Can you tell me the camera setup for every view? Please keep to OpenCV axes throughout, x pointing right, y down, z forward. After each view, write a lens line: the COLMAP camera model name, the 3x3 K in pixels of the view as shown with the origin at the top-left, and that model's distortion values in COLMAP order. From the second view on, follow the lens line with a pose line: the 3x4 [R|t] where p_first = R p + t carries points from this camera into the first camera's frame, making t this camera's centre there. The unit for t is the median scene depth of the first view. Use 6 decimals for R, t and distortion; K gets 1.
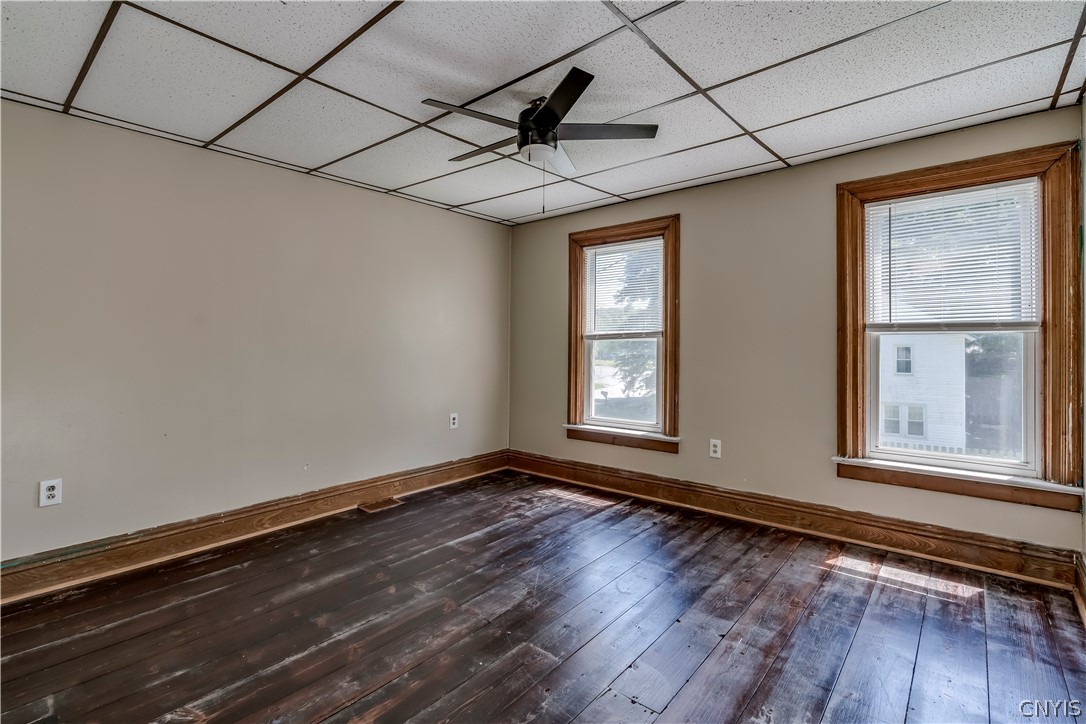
lens RADIAL K [[492.1, 0, 536.6], [0, 492.1, 339.3], [0, 0, 1]] dist [-0.010710, 0.002100]
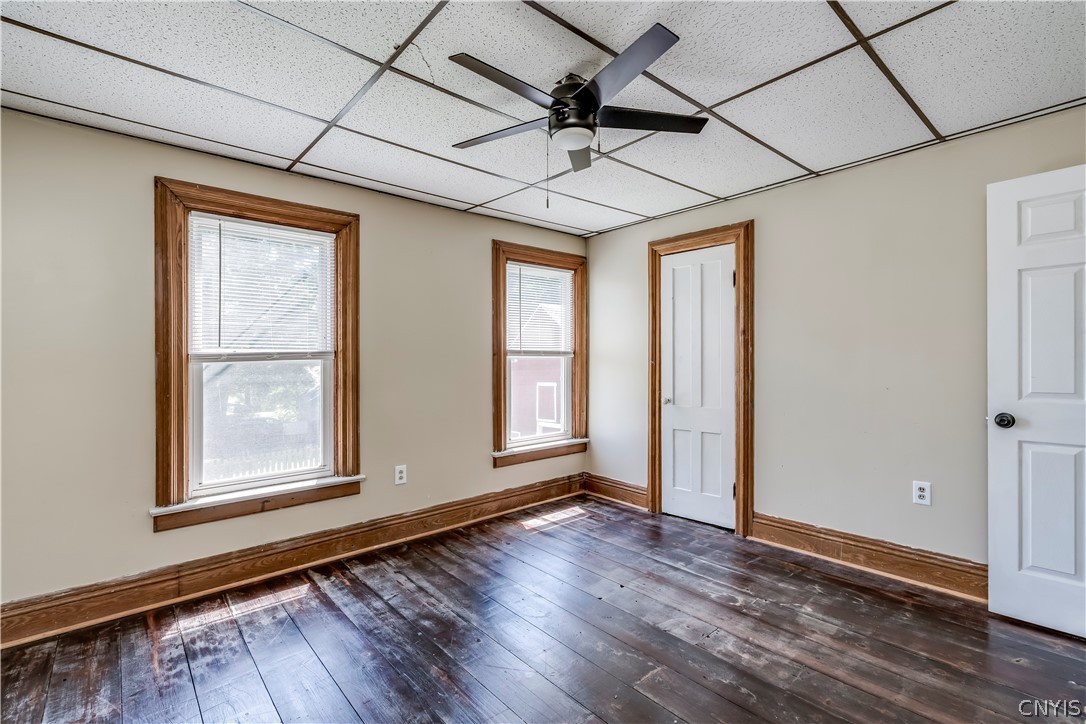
lens RADIAL K [[492.1, 0, 542.2], [0, 492.1, 368.3], [0, 0, 1]] dist [-0.010710, 0.002100]
pose [[0.144962, -0.011890, 0.989366, -0.645740], [0.002373, 0.999929, 0.011669, 0.004670], [-0.989434, 0.000656, 0.144980, 0.694075]]
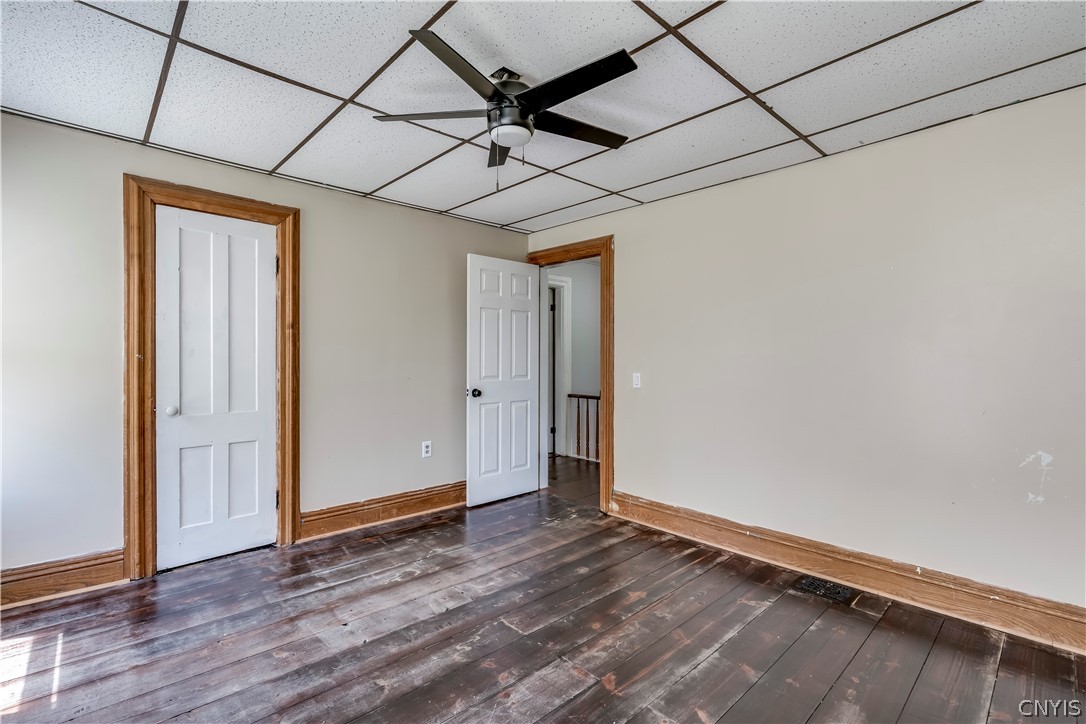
lens RADIAL K [[492.1, 0, 540.6], [0, 492.1, 369.0], [0, 0, 1]] dist [-0.010710, 0.002100]
pose [[-0.994206, -0.003595, 0.107433, -0.114063], [-0.002441, 0.999938, 0.010870, 0.017048], [-0.107465, 0.010545, -0.994153, 1.384050]]
